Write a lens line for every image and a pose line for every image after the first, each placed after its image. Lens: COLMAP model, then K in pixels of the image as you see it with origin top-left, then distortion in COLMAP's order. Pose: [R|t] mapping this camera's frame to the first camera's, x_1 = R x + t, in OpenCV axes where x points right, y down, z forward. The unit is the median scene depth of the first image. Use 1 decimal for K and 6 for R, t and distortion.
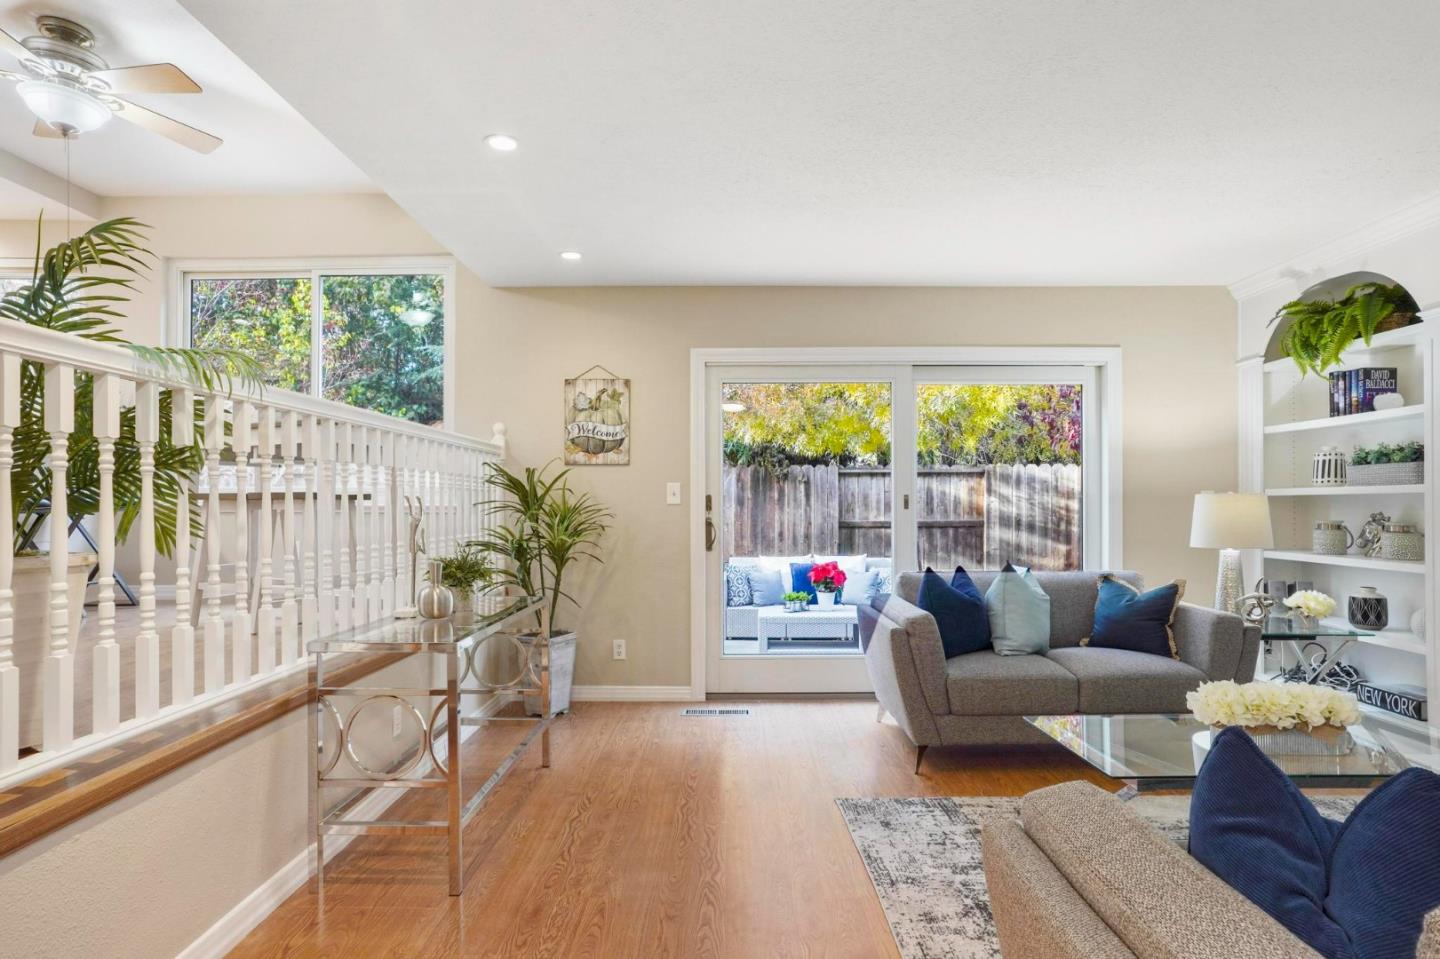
lens RADIAL K [[828.0, 0, 720.0], [0, 828.0, 479.5], [0, 0, 1]] dist [-0.063480, 0.053387]
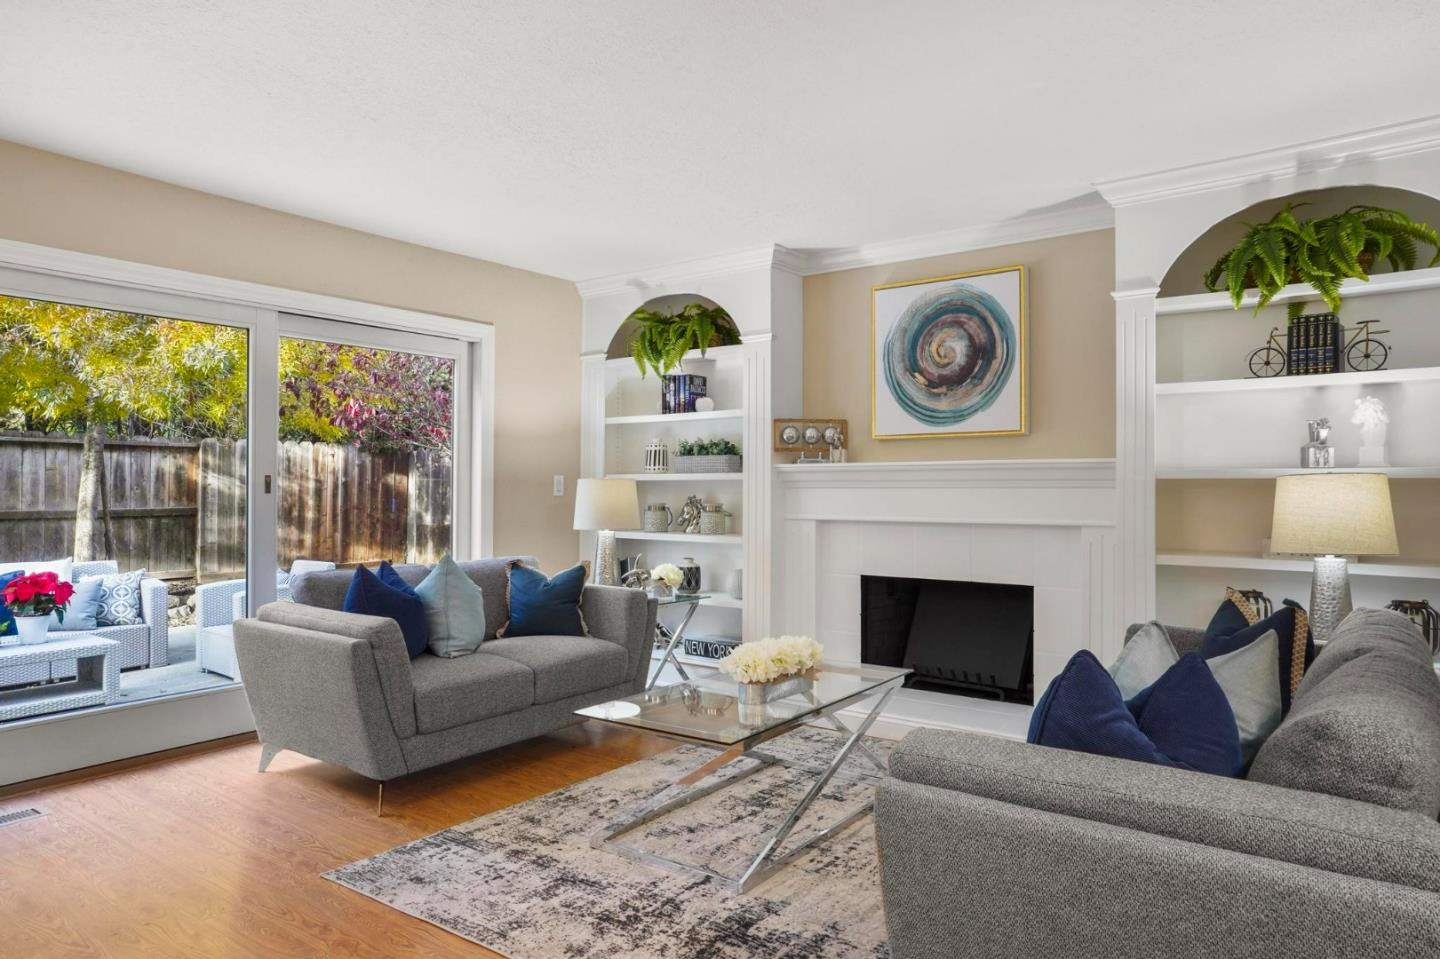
lens RADIAL K [[926.0, 0, 721.4], [0, 926.0, 463.5], [0, 0, 1]] dist [-0.002857, 0.000924]
pose [[0.584429, 0.023379, 0.811108, -0.279446], [-0.026440, 0.999603, -0.009761, 0.005252], [-0.811014, -0.015741, 0.584815, 0.163809]]
